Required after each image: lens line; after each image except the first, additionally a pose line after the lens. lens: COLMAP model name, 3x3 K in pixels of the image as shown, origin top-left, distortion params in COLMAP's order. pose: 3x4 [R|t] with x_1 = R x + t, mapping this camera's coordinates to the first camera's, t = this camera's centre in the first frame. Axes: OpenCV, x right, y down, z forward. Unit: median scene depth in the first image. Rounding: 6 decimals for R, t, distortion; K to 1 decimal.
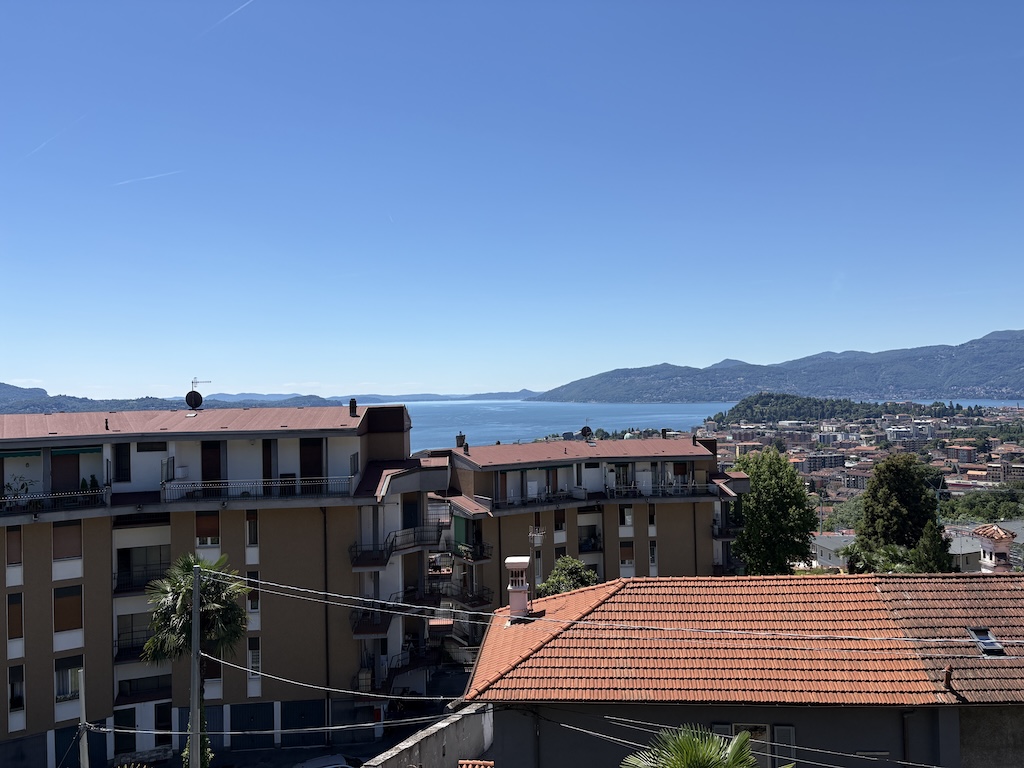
lens RADIAL K [[767.6, 0, 512.0], [0, 767.6, 384.0], [0, 0, 1]] dist [0.002618, -0.000863]
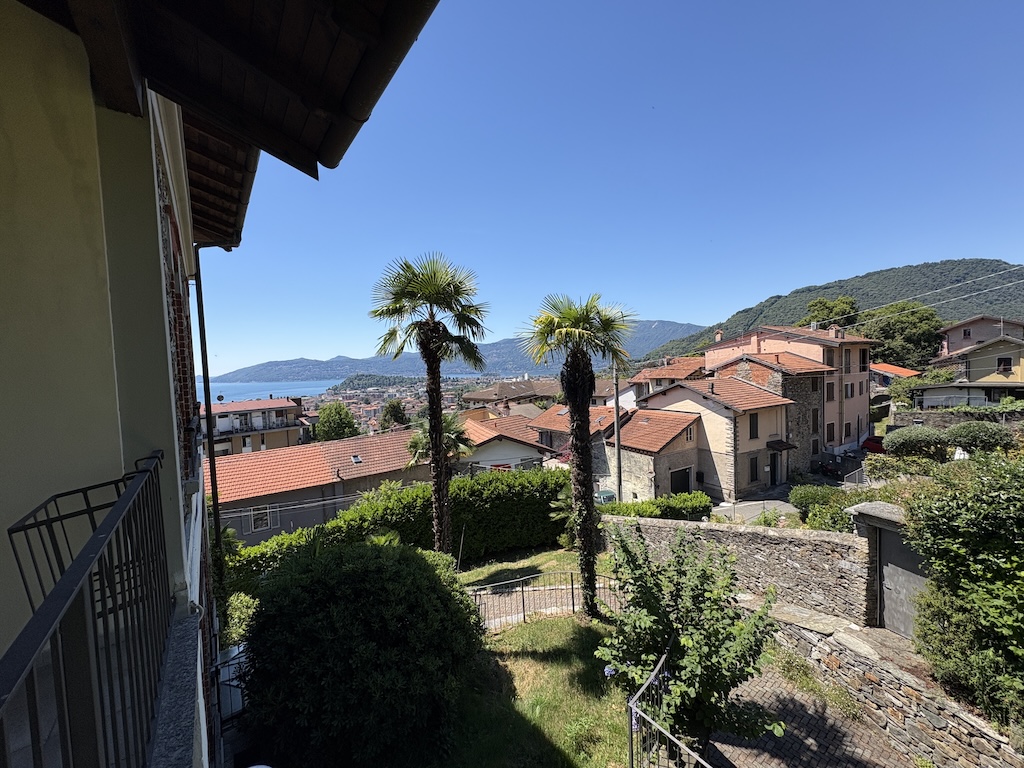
lens RADIAL K [[404.1, 0, 512.0], [0, 404.1, 384.0], [0, 0, 1]] dist [0.001559, 0.000086]
pose [[0.780834, -0.040060, 0.623453, 0.043939], [0.016737, 0.998925, 0.043224, 0.000553], [-0.624514, -0.023316, 0.780666, -0.159066]]
